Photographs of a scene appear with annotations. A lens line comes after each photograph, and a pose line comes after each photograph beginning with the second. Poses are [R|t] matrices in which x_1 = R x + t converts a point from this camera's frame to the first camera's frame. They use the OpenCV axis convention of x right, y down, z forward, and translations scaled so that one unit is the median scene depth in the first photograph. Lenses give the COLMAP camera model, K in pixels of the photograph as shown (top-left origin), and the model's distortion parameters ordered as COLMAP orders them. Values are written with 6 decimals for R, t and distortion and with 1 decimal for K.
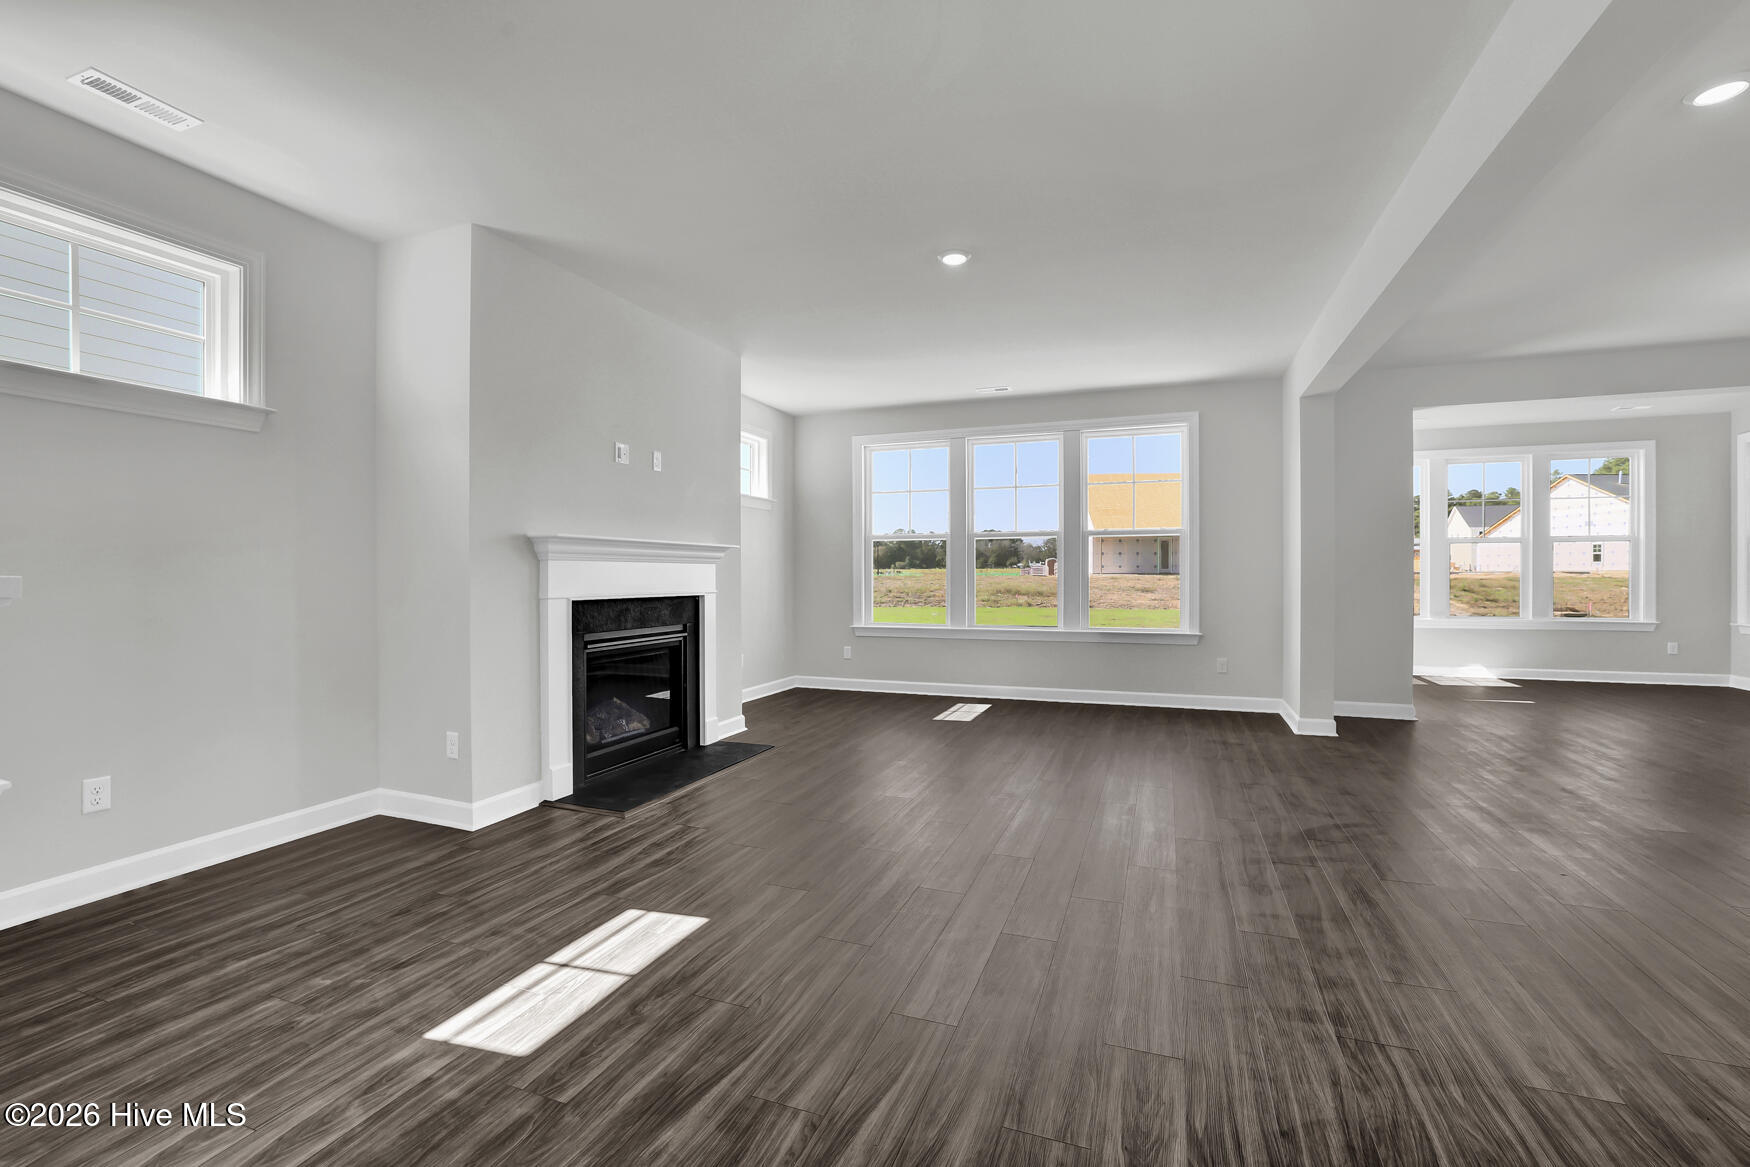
lens RADIAL K [[761.7, 0, 873.3], [0, 761.7, 565.9], [0, 0, 1]] dist [-0.033244, -0.000044]
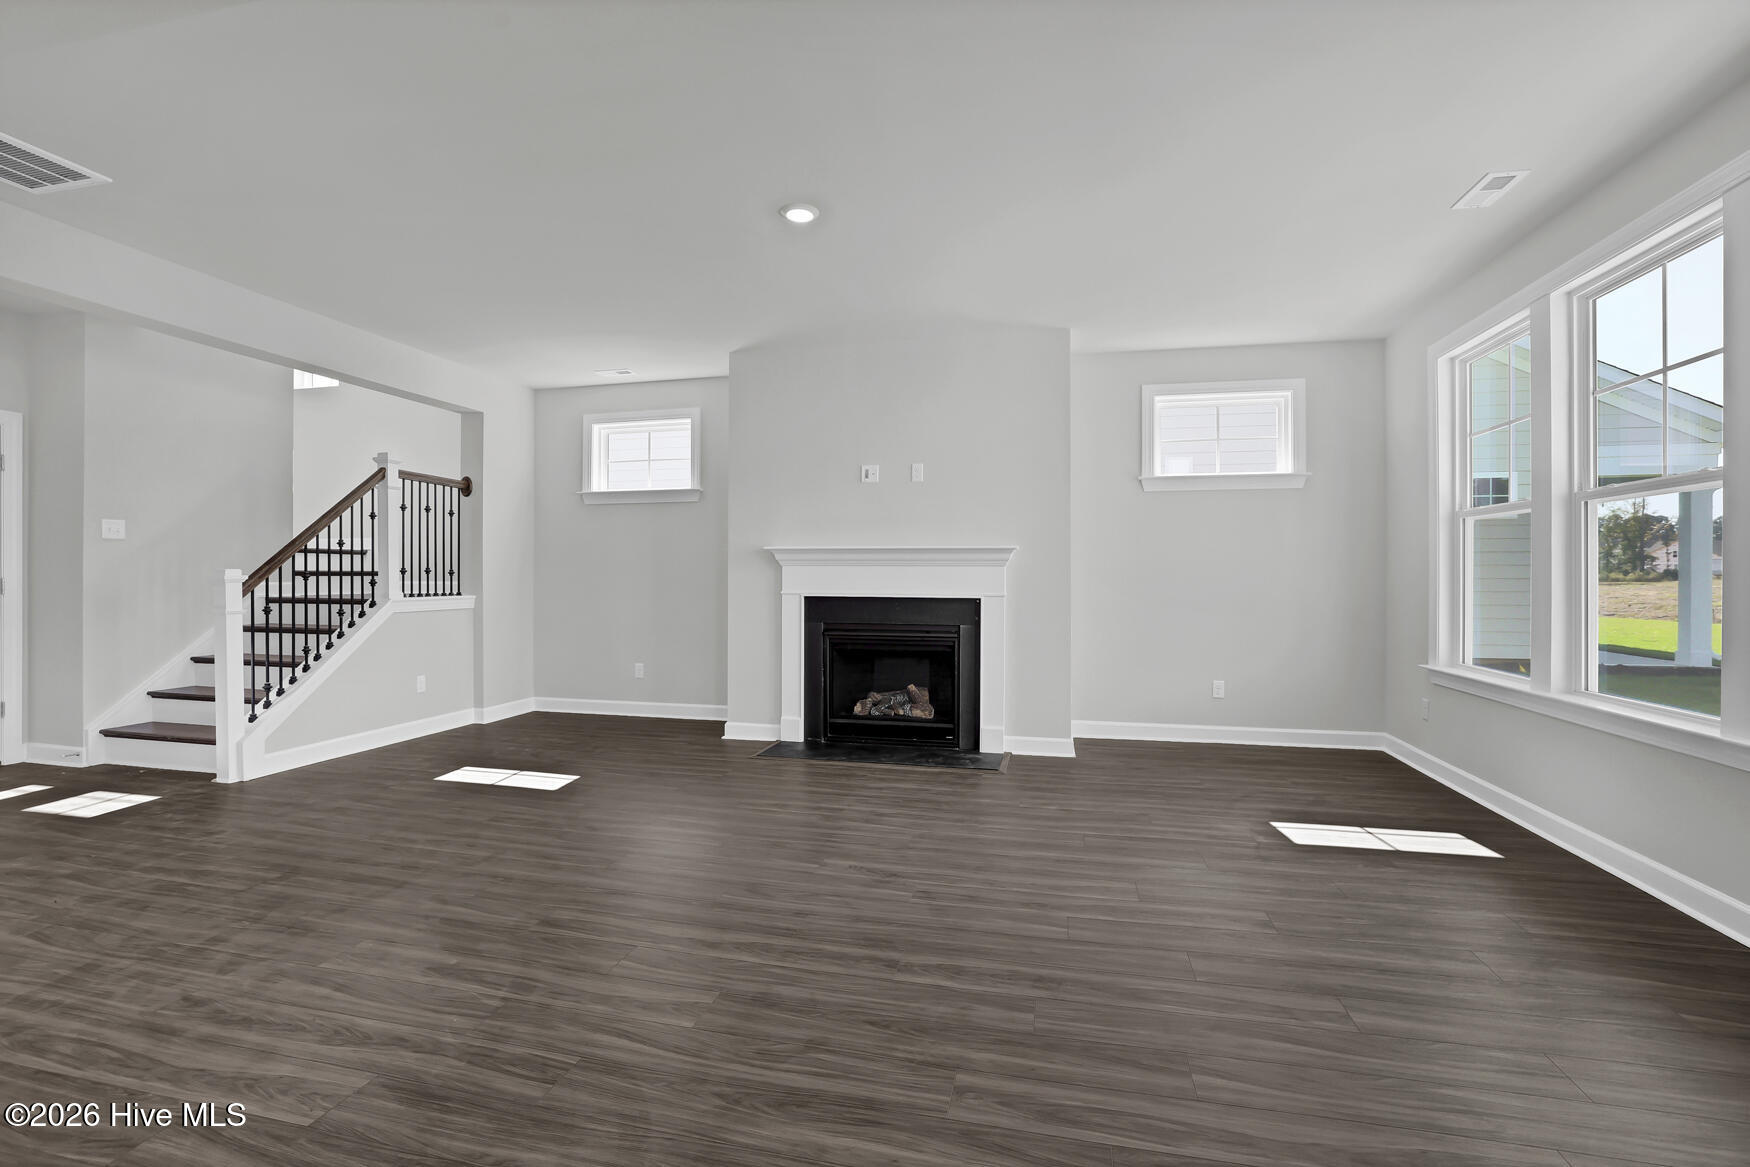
lens RADIAL K [[776.2, 0, 871.8], [0, 776.2, 579.4], [0, 0, 1]] dist [-0.047124, 0.019483]
pose [[0.129247, 0.004444, -0.991603, 0.872152], [0.008542, 0.999948, 0.005595, 0.008783], [0.991576, -0.009194, 0.129202, 0.856545]]
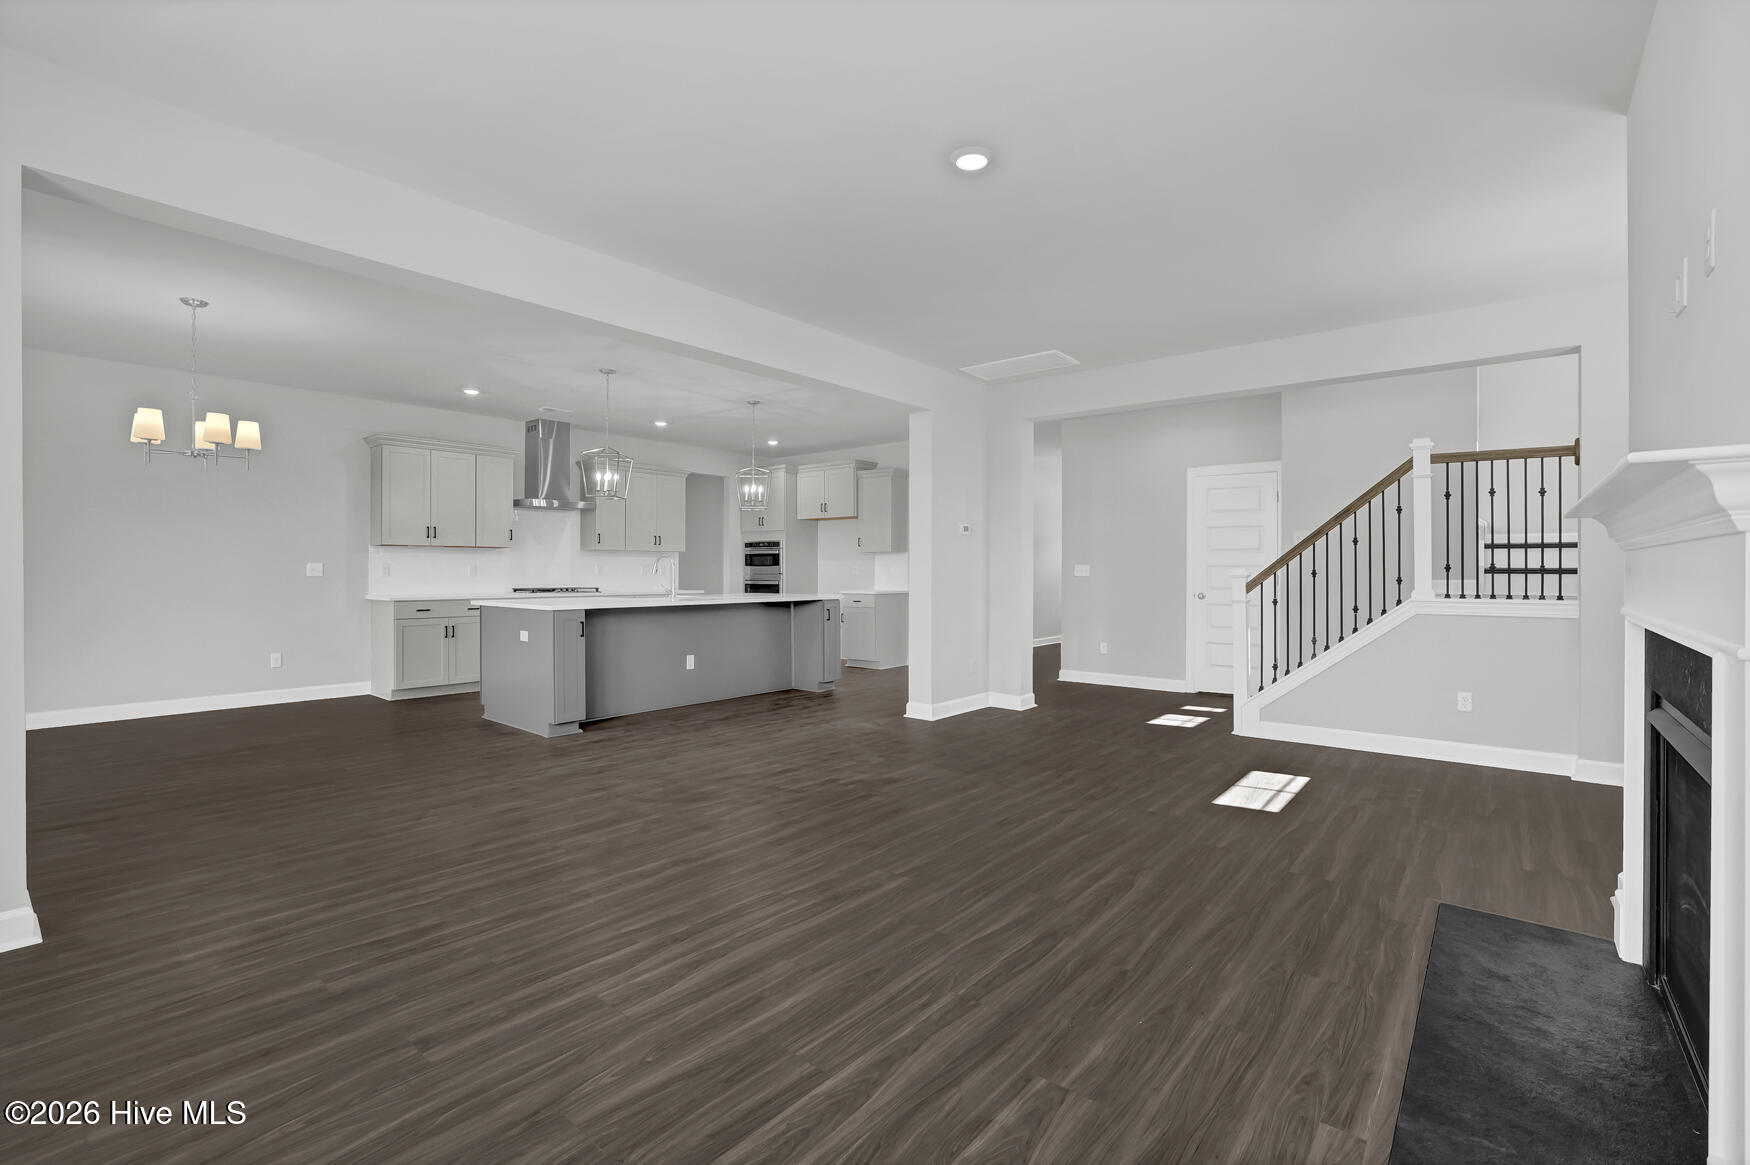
lens RADIAL K [[776.2, 0, 871.8], [0, 776.2, 578.4], [0, 0, 1]] dist [-0.047124, 0.019483]
pose [[-0.946620, -0.004760, 0.322316, -0.038780], [-0.004741, 0.999988, 0.000844, 0.013699], [-0.322316, -0.000729, -0.946632, 1.553124]]
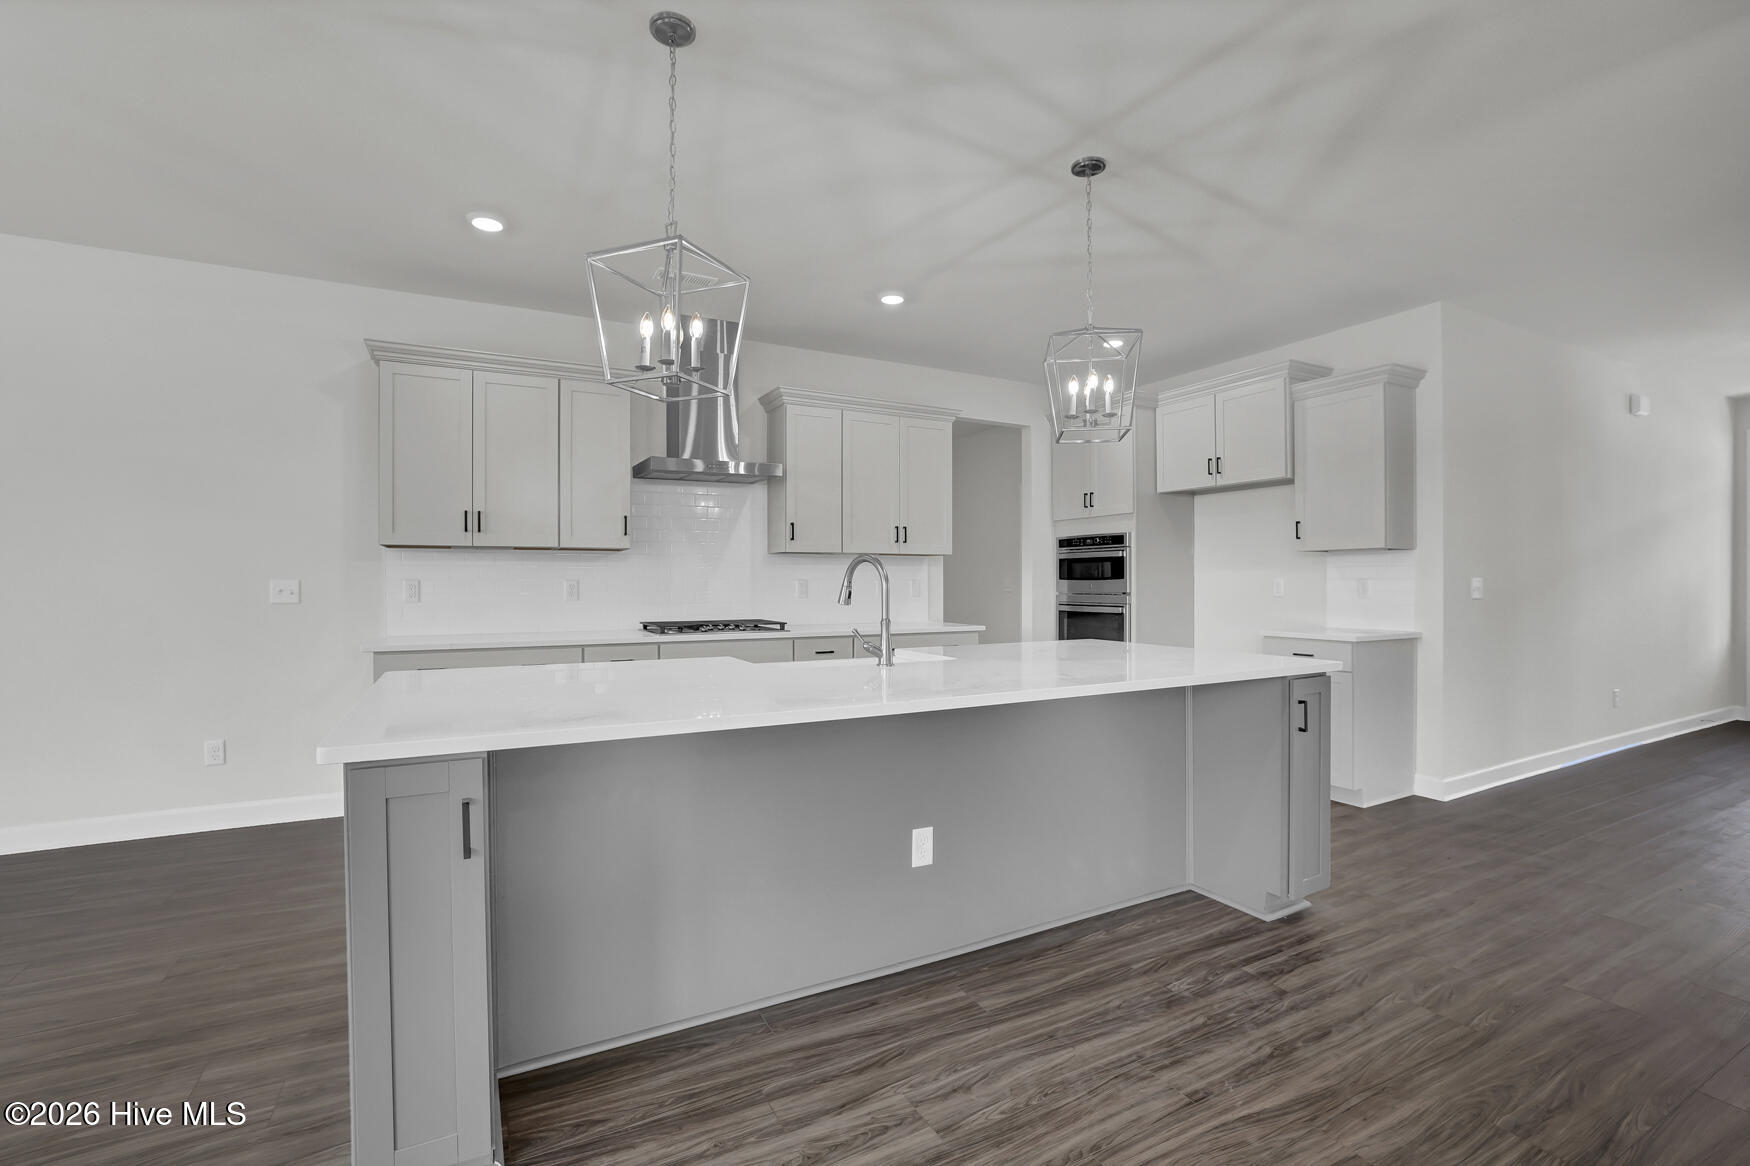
lens RADIAL K [[776.2, 0, 871.8], [0, 776.2, 578.9], [0, 0, 1]] dist [-0.047124, 0.019483]
pose [[-0.755856, 0.003198, 0.654730, 0.457157], [-0.005252, 0.999926, -0.010947, -0.005567], [-0.654717, -0.011713, -0.755784, 0.663616]]
